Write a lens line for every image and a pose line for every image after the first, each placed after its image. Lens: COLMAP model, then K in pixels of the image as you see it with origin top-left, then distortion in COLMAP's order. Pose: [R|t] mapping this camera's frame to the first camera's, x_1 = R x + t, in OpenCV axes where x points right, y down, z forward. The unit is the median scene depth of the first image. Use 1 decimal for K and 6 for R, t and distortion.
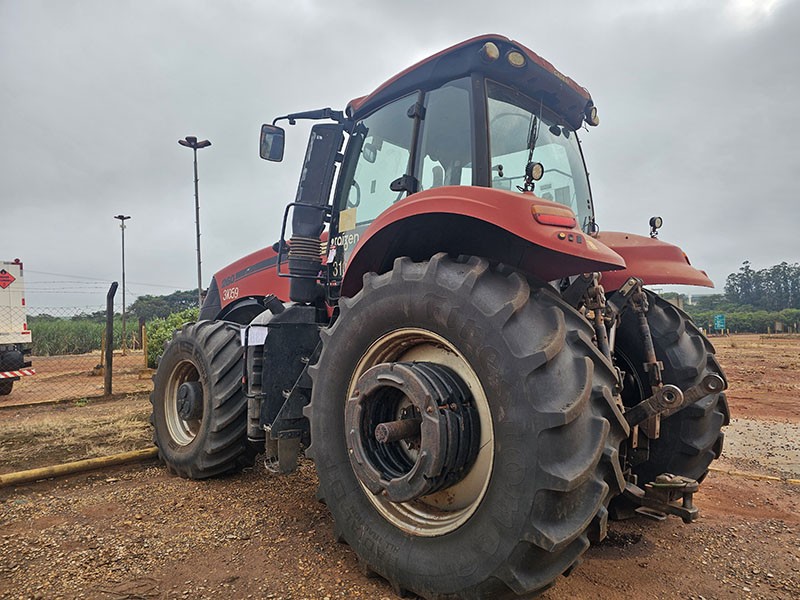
lens RADIAL K [[523.0, 0, 402.5], [0, 523.0, 300.4], [0, 0, 1]] dist [0.057095, -0.051165]
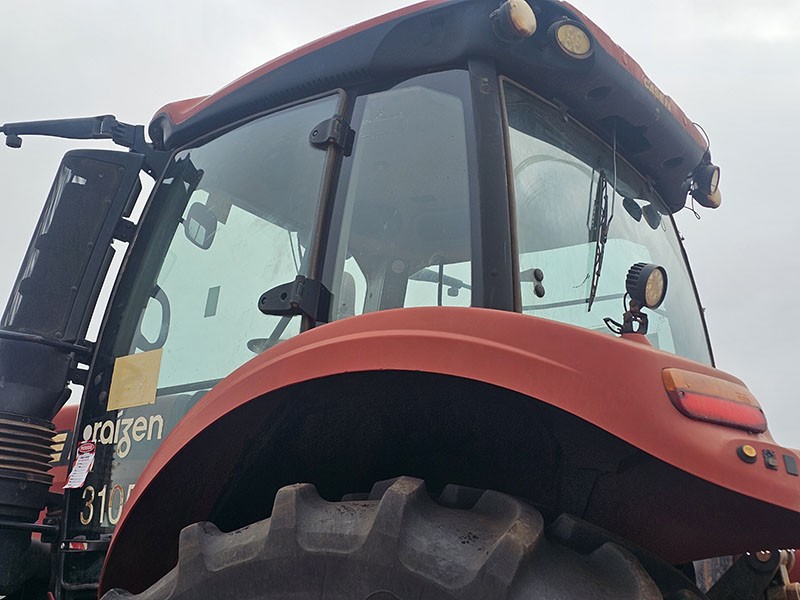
lens RADIAL K [[1112.0, 0, 399.8], [0, 1112.0, 298.7], [0, 0, 1]] dist [0.164517, -0.096866]
pose [[0.985203, 0.068920, 0.156924, -0.049750], [-0.030004, 0.970802, -0.237998, -0.018930], [-0.168745, 0.229768, 0.958505, 0.152750]]
